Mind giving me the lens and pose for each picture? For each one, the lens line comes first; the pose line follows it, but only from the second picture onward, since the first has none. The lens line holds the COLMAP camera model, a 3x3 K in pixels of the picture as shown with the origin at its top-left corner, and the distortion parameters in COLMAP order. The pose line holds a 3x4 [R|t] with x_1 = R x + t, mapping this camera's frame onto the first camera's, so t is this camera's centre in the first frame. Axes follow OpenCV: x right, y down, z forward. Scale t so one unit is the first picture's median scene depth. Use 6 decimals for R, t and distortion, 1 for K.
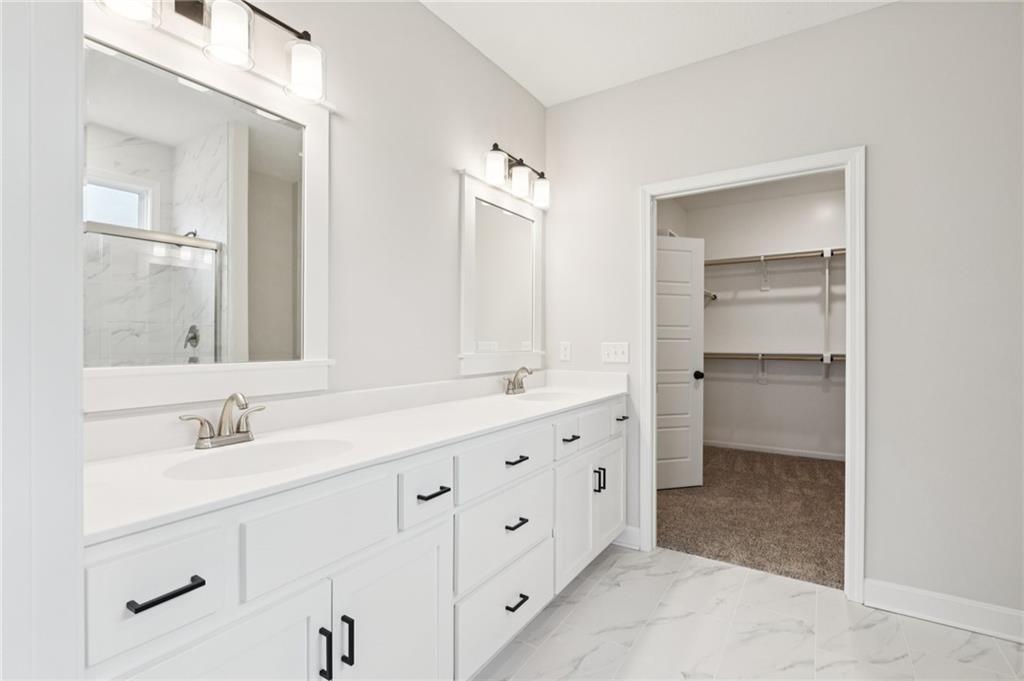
lens RADIAL K [[472.7, 0, 512.2], [0, 472.7, 339.6], [0, 0, 1]] dist [-0.002246, -0.000161]
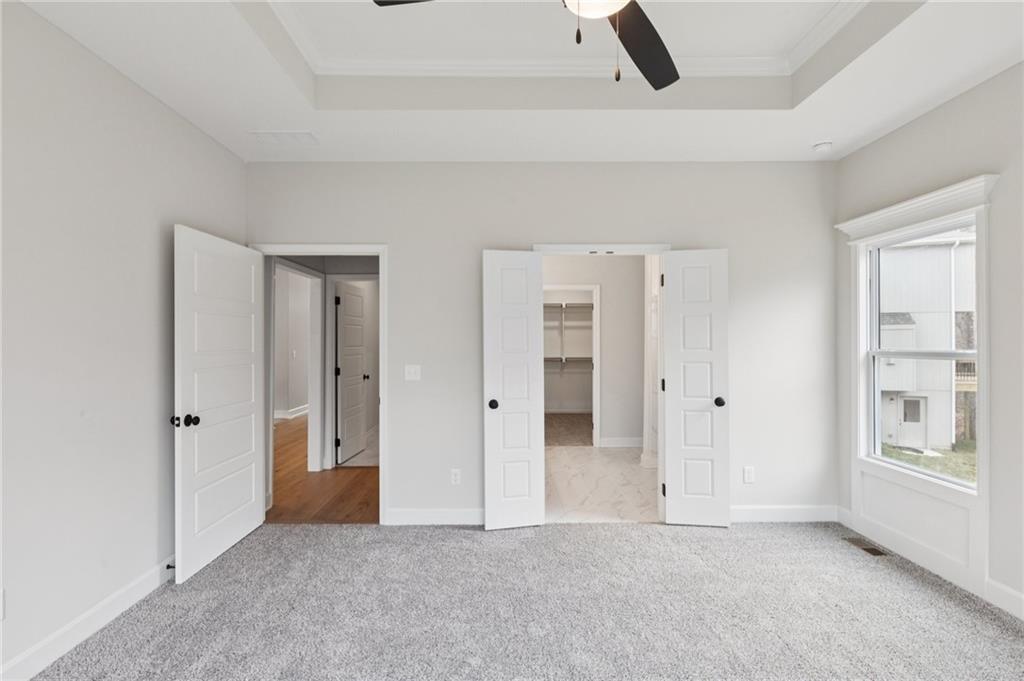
lens RADIAL K [[472.7, 0, 511.7], [0, 472.7, 341.7], [0, 0, 1]] dist [-0.002246, -0.000161]
pose [[0.831801, -0.000940, 0.555073, -0.578312], [0.004274, 0.999980, -0.004712, -0.025014], [-0.555057, 0.006292, 0.831789, -0.486166]]
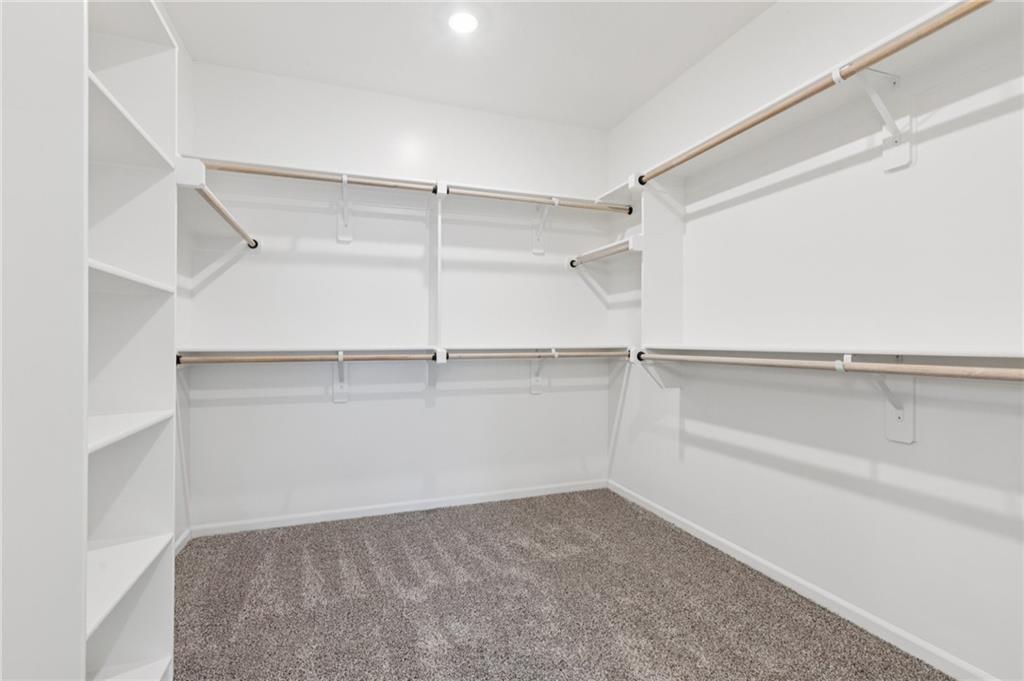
lens RADIAL K [[467.1, 0, 506.3], [0, 467.1, 340.2], [0, 0, 1]] dist [0.000643, -0.000073]
pose [[0.611826, 0.004062, 0.790982, 0.224333], [-0.001843, 0.999991, -0.003709, 0.021432], [-0.790990, 0.000812, 0.611829, 0.545606]]
